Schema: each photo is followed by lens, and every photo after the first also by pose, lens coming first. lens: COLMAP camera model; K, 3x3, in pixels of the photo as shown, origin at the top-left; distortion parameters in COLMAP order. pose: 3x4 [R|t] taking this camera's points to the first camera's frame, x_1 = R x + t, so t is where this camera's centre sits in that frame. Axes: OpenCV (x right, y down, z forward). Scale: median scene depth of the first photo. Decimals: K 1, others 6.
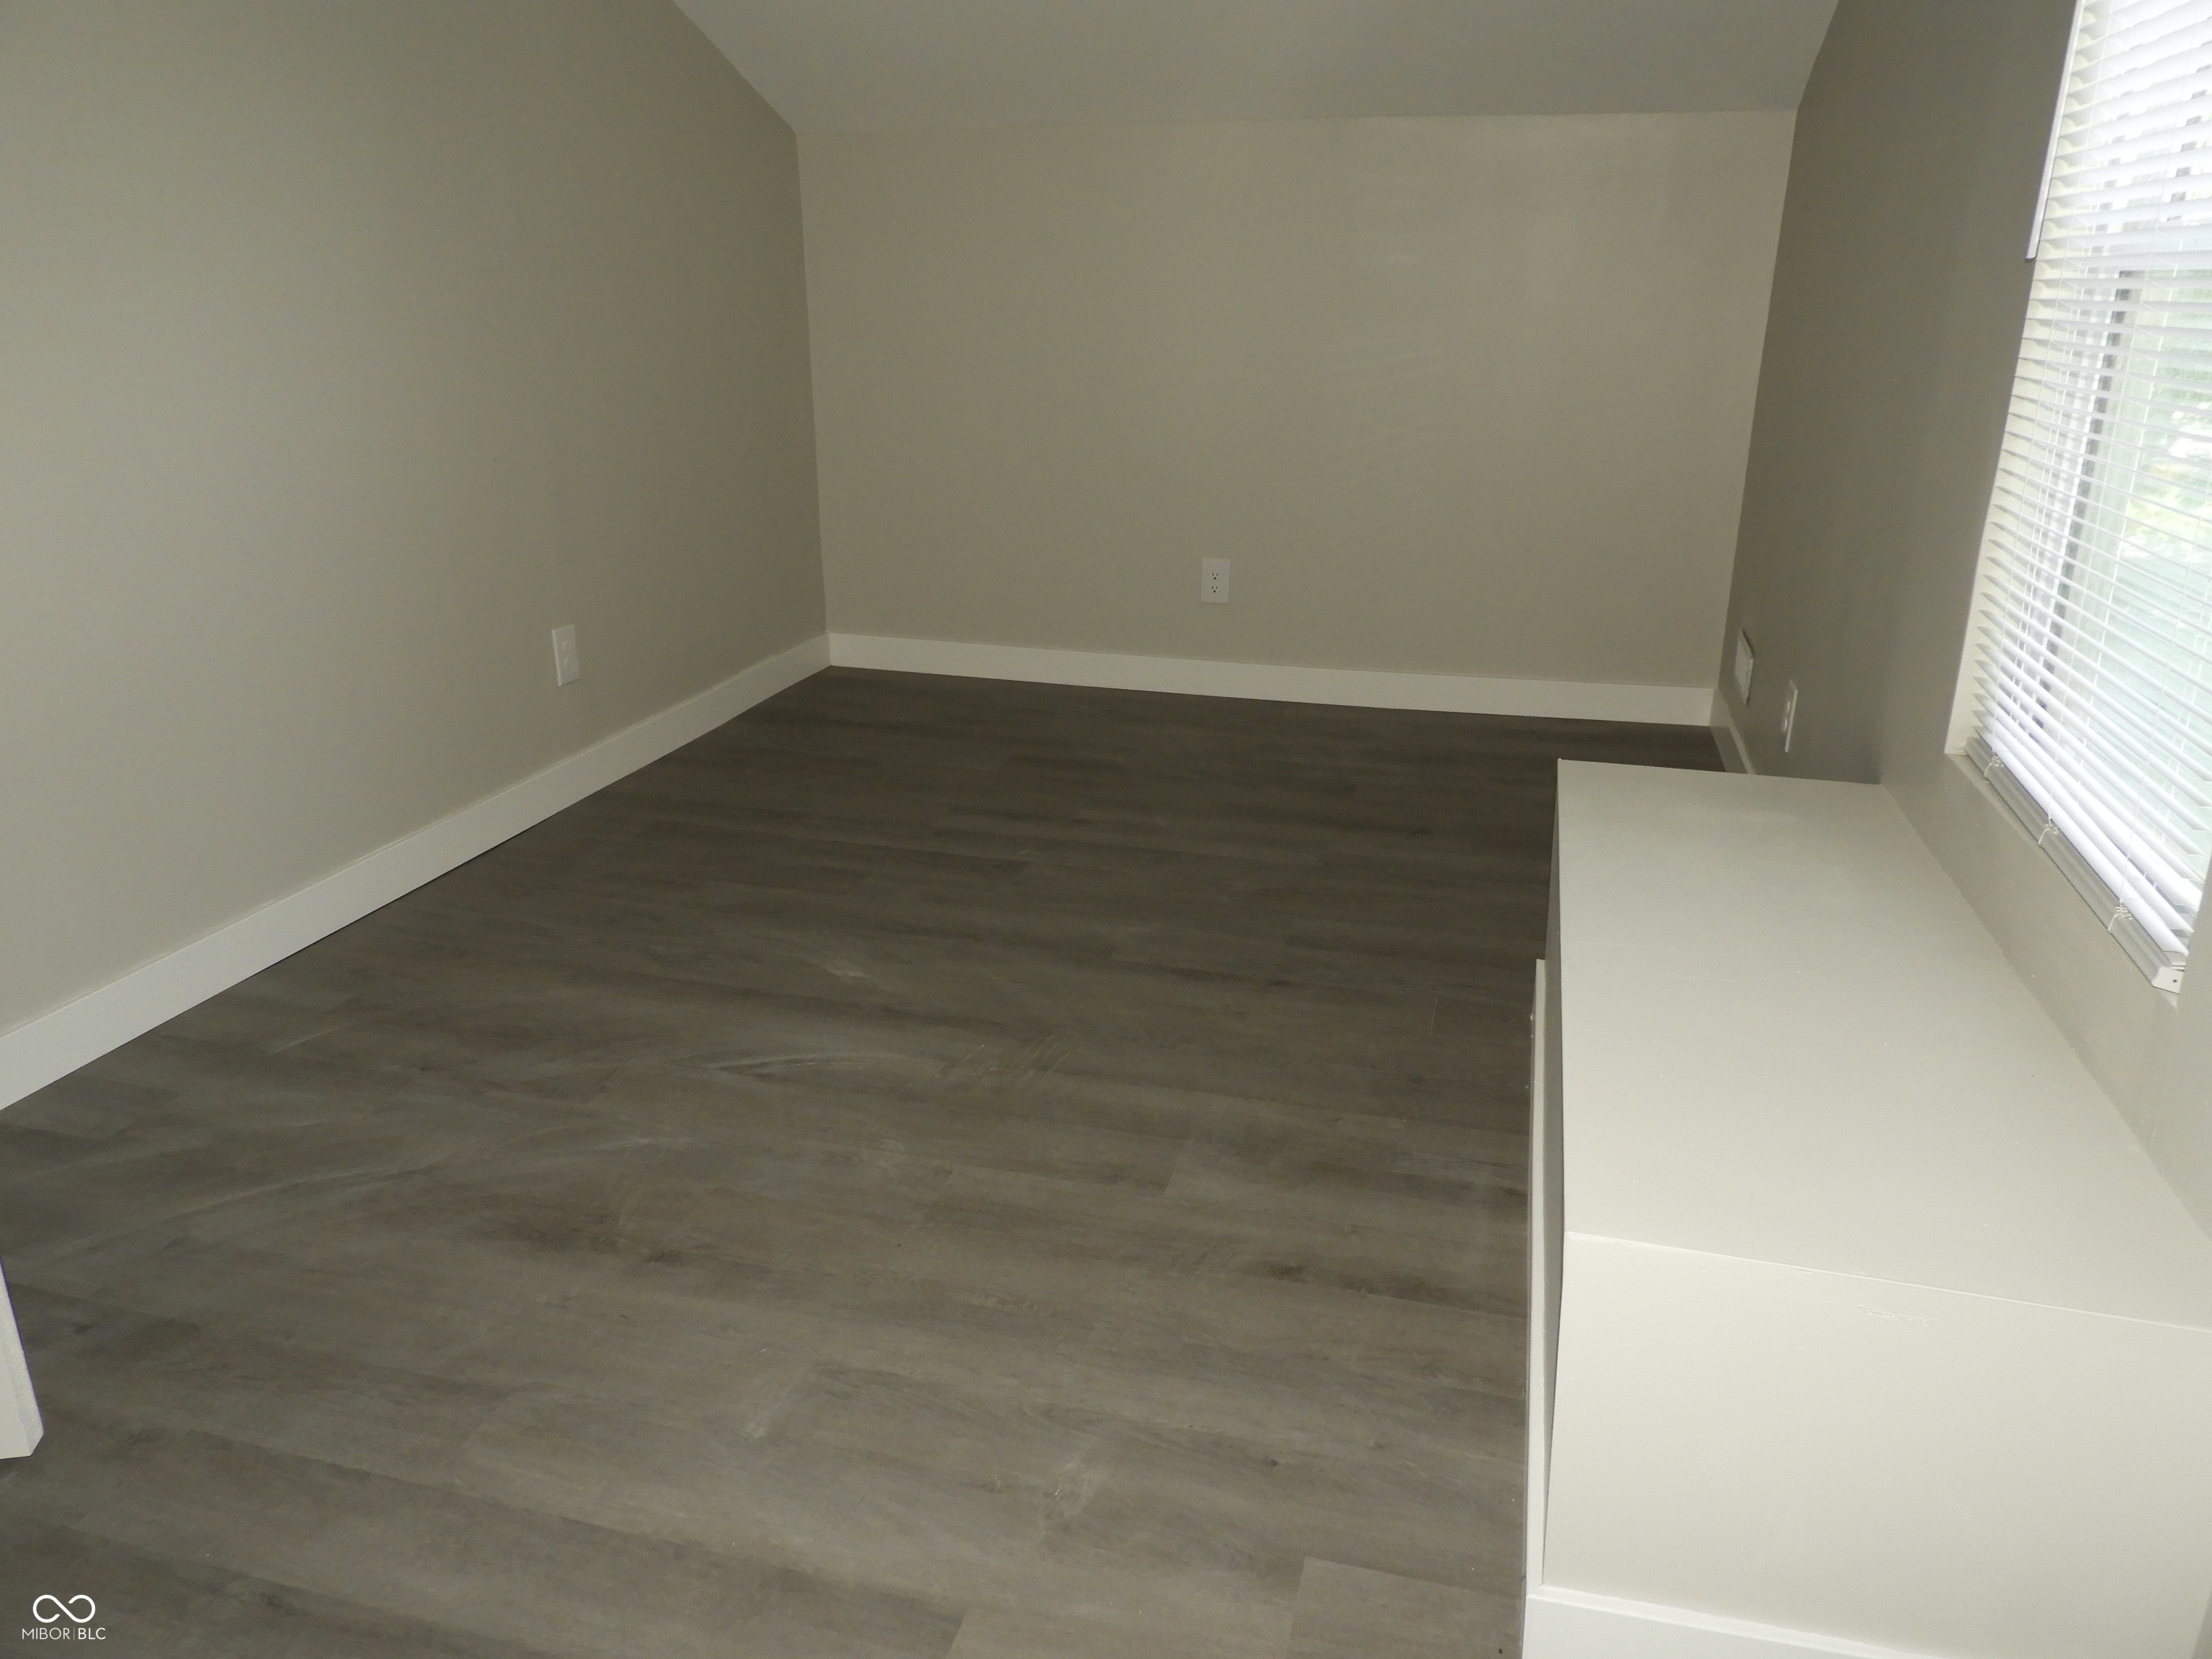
lens RADIAL K [[1561.7, 0, 1105.5], [0, 1561.7, 834.1], [0, 0, 1]] dist [0.000679, -0.013670]
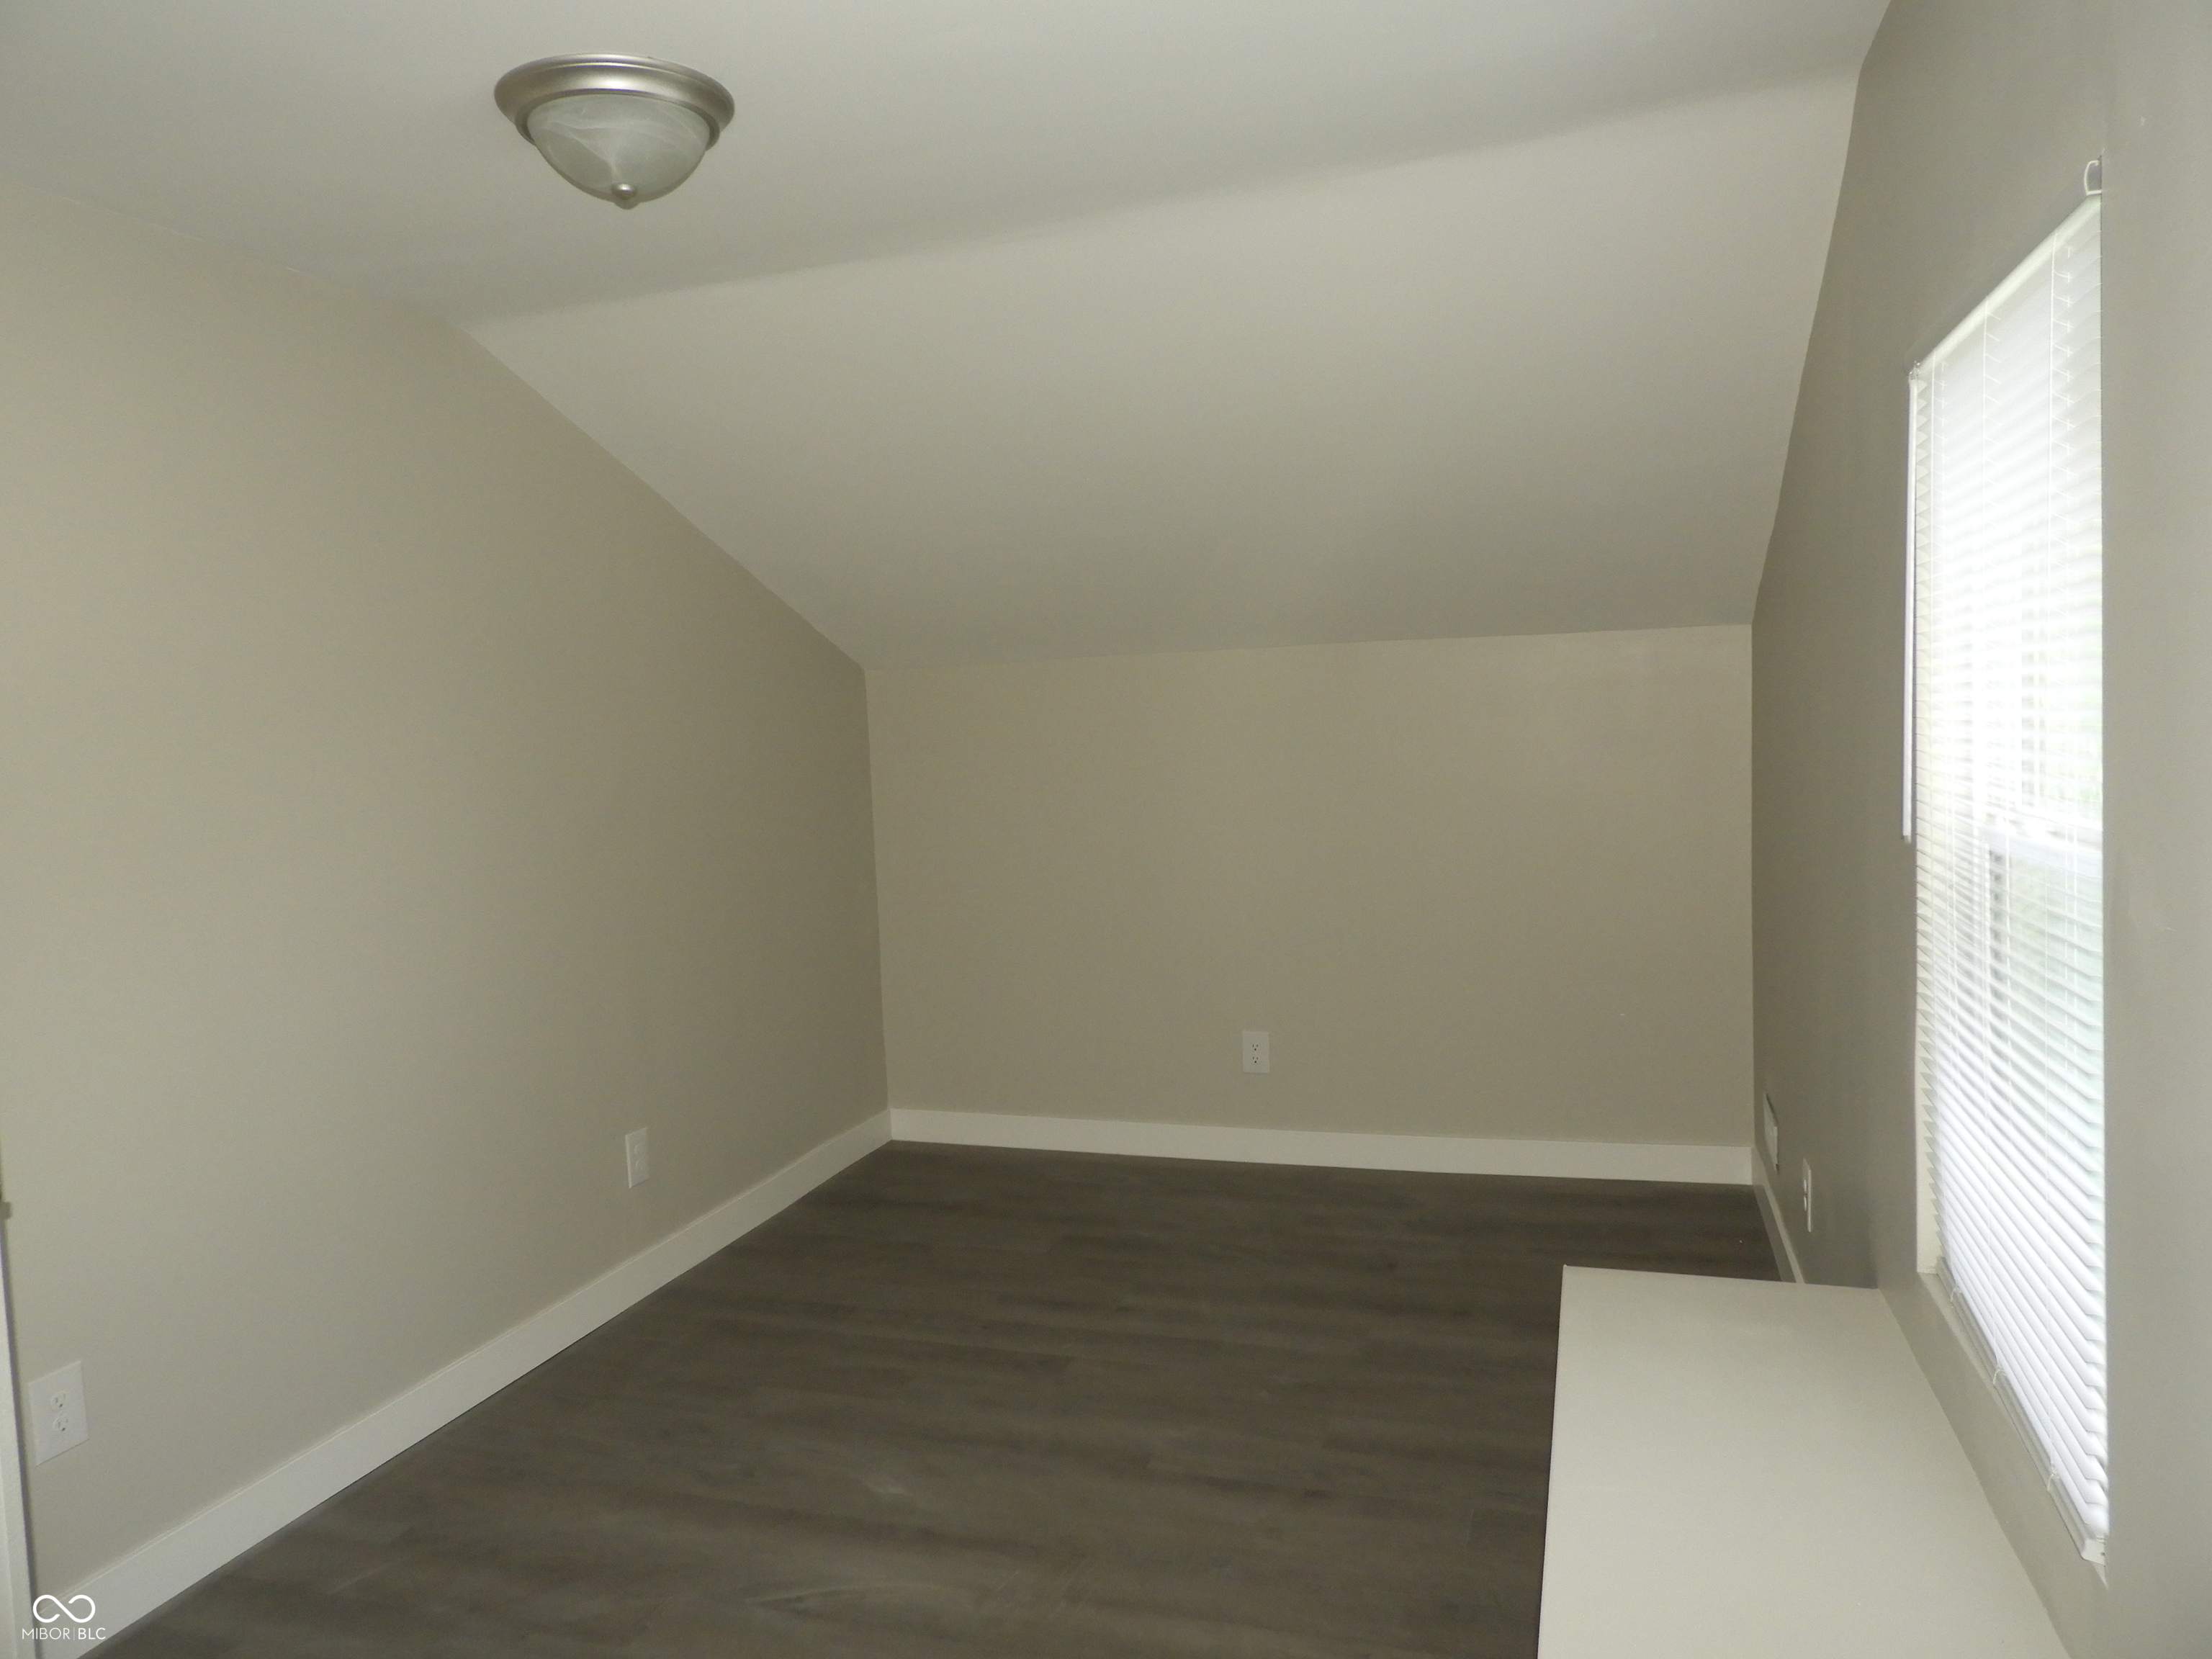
lens RADIAL K [[1561.7, 0, 1109.3], [0, 1561.7, 826.5], [0, 0, 1]] dist [0.000679, -0.013670]
pose [[0.998267, -0.036998, -0.045757, 0.037731], [0.023754, 0.964804, -0.261897, -0.053902], [0.053836, 0.260356, 0.964011, -0.078274]]
